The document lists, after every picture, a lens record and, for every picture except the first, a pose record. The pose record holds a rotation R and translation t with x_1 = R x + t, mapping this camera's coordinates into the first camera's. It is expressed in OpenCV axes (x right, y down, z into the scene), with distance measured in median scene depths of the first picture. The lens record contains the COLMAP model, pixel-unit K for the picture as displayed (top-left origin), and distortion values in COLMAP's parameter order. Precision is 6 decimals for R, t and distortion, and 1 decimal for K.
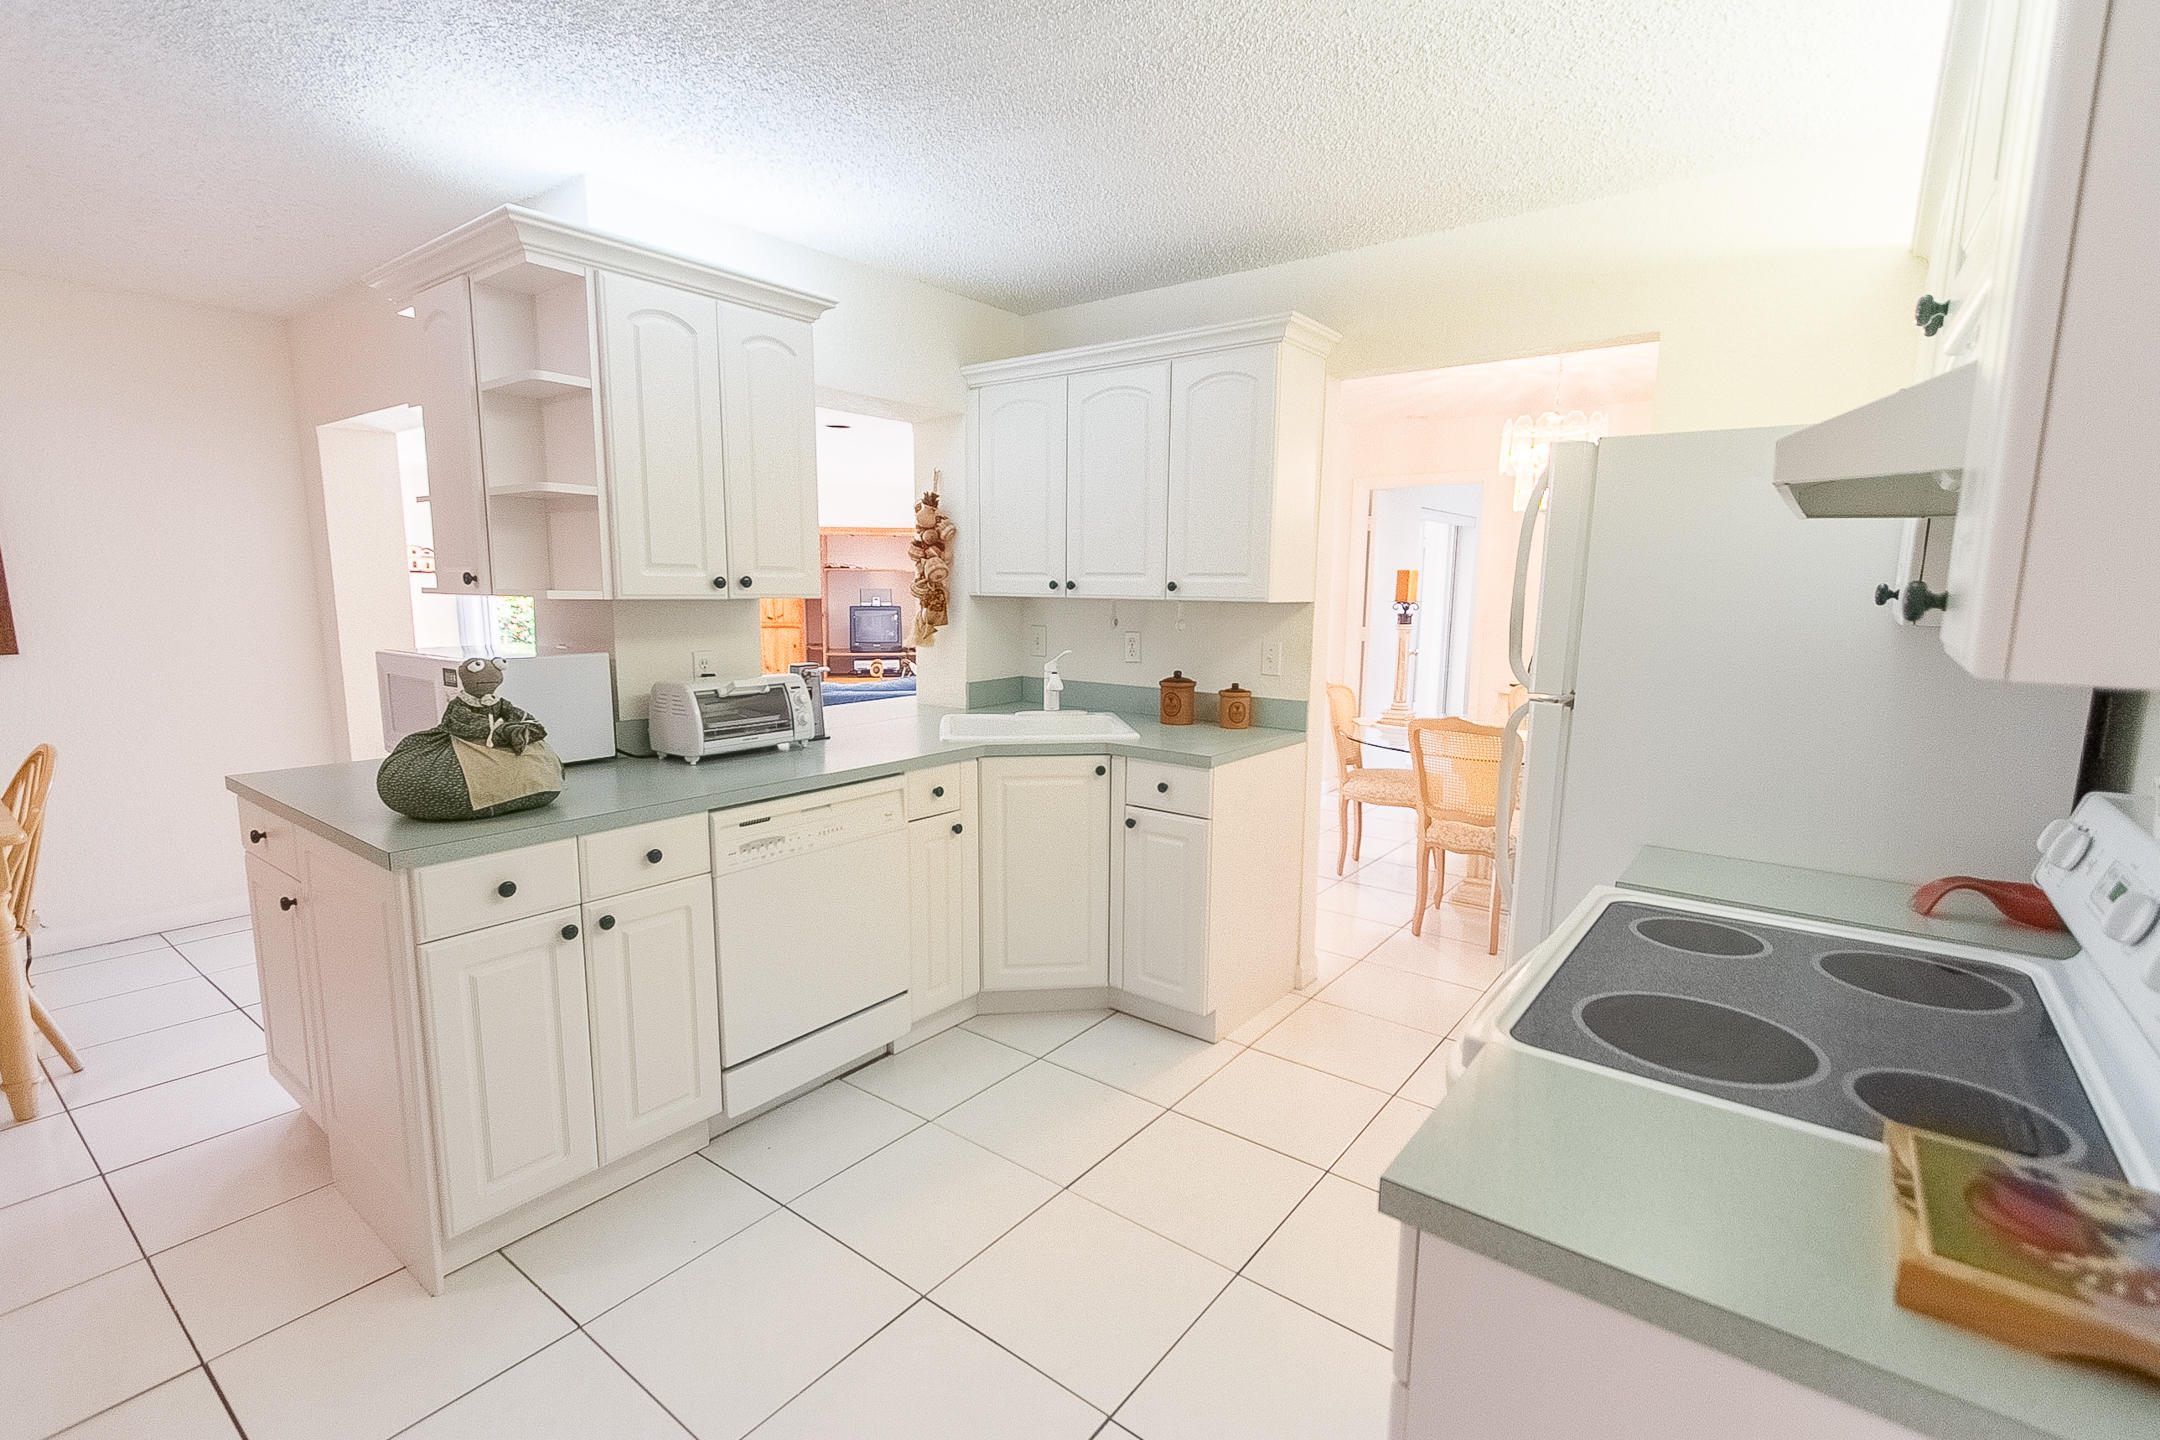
lens RADIAL K [[984.1, 0, 1078.0], [0, 984.1, 728.7], [0, 0, 1]] dist [0.002527, -0.000302]
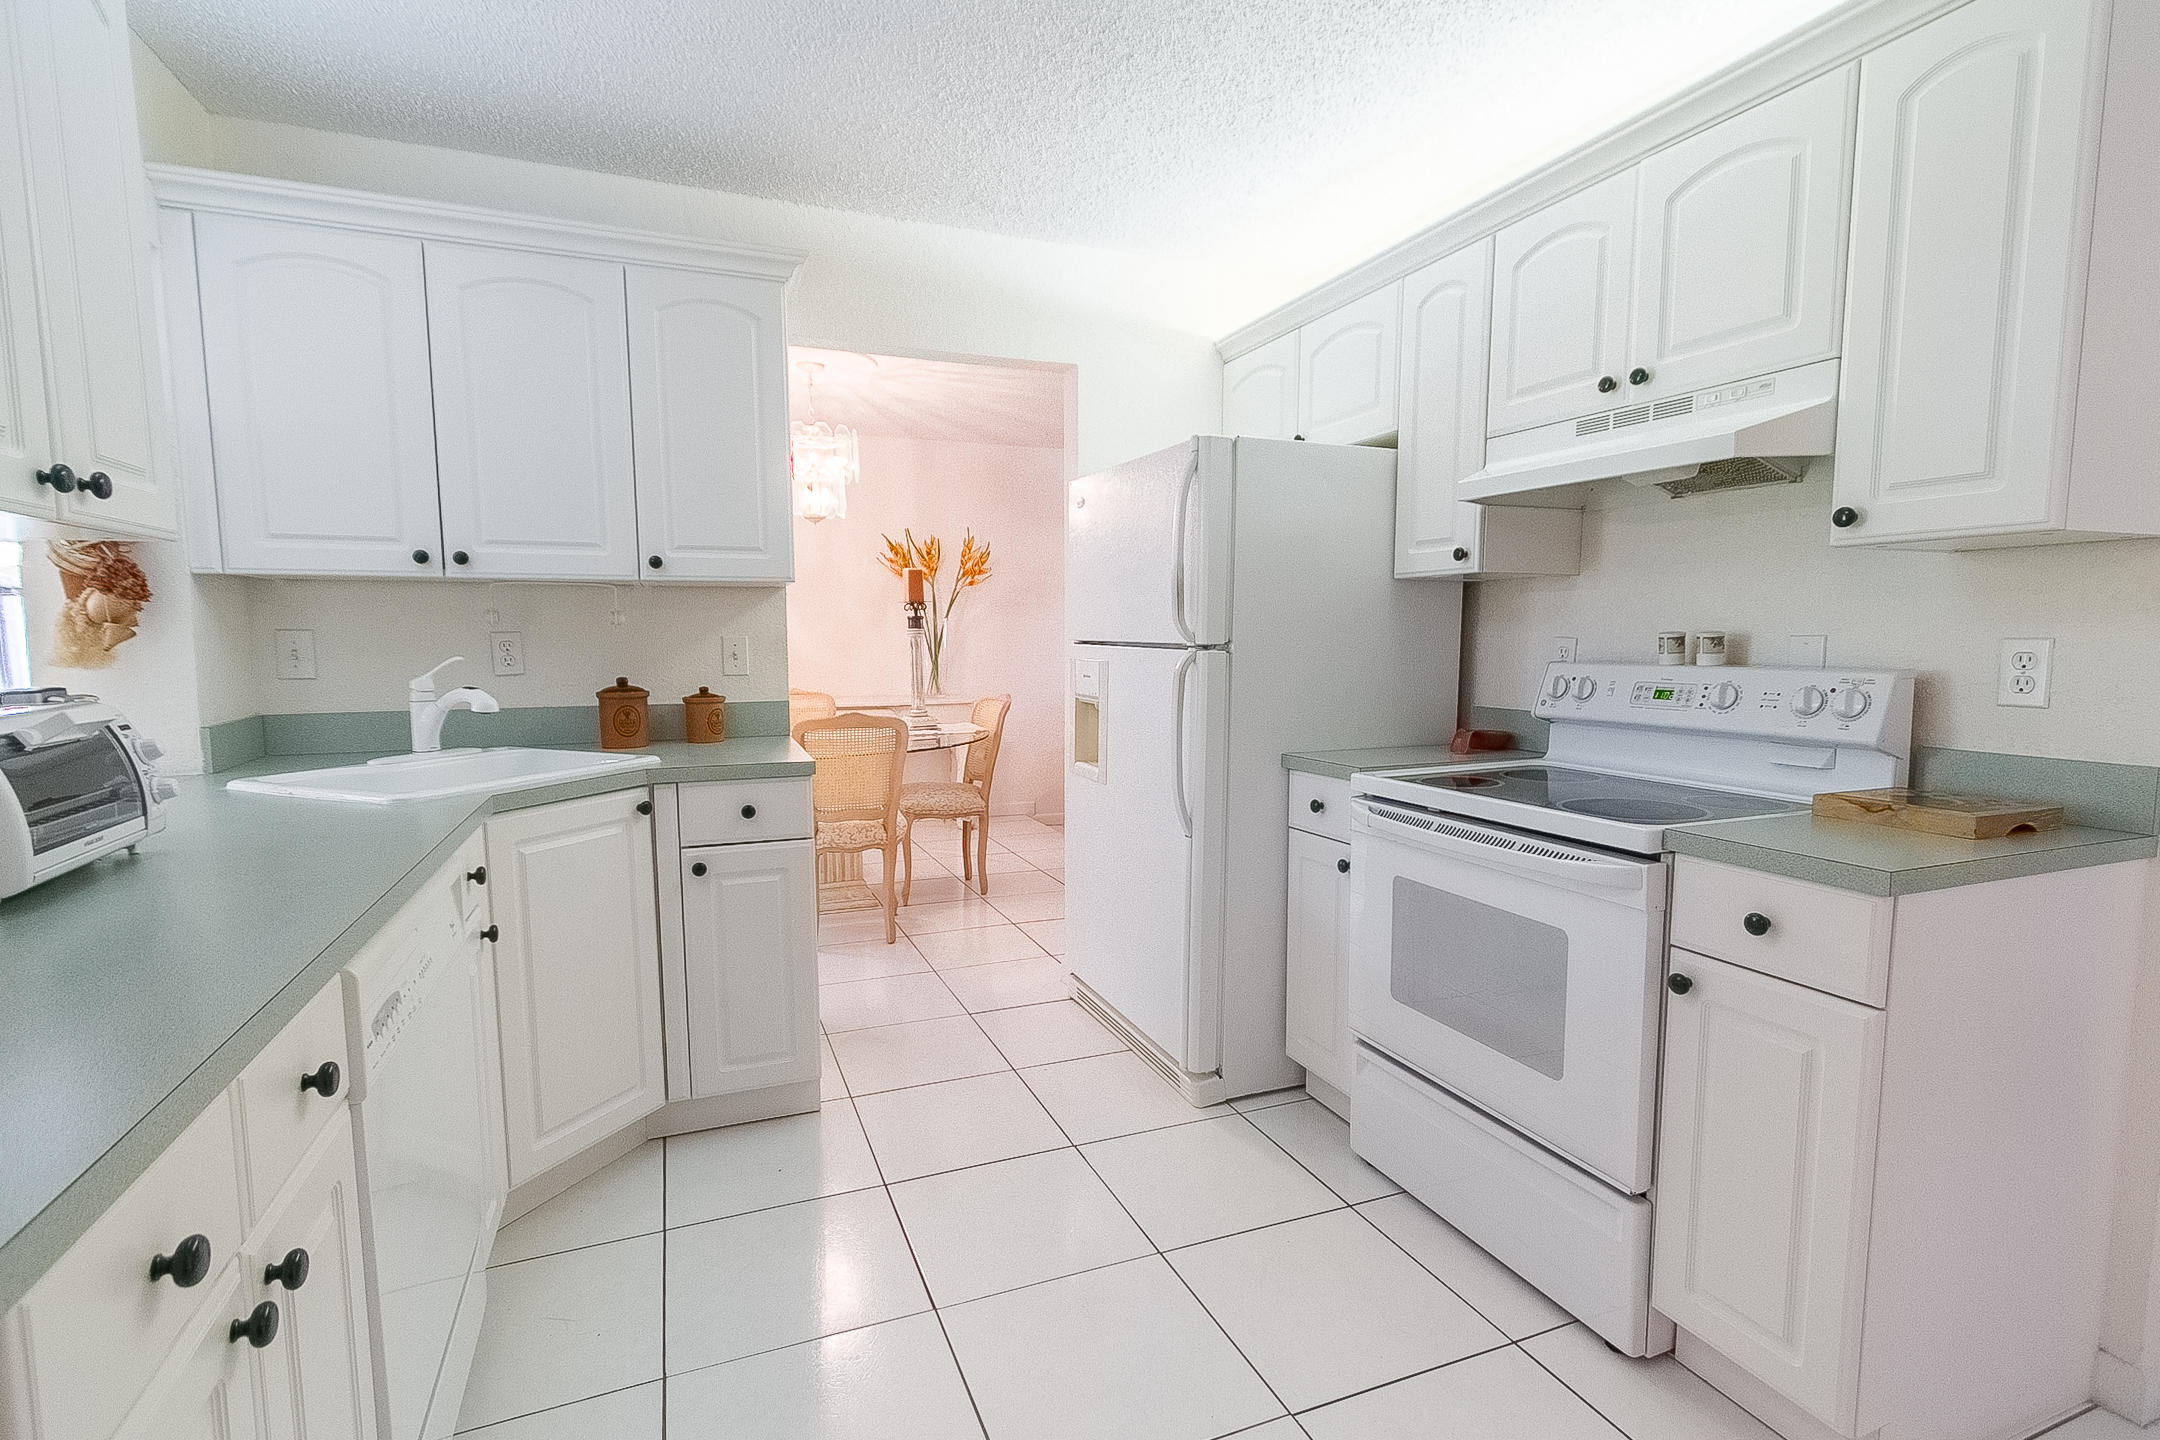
lens RADIAL K [[1022.0, 0, 1077.9], [0, 1022.0, 735.6], [0, 0, 1]] dist [0.001703, -0.000112]
pose [[0.501539, -0.097785, 0.859591, -0.414538], [0.135990, 0.990151, 0.033292, 0.007163], [-0.854380, 0.100199, 0.509897, 0.308388]]
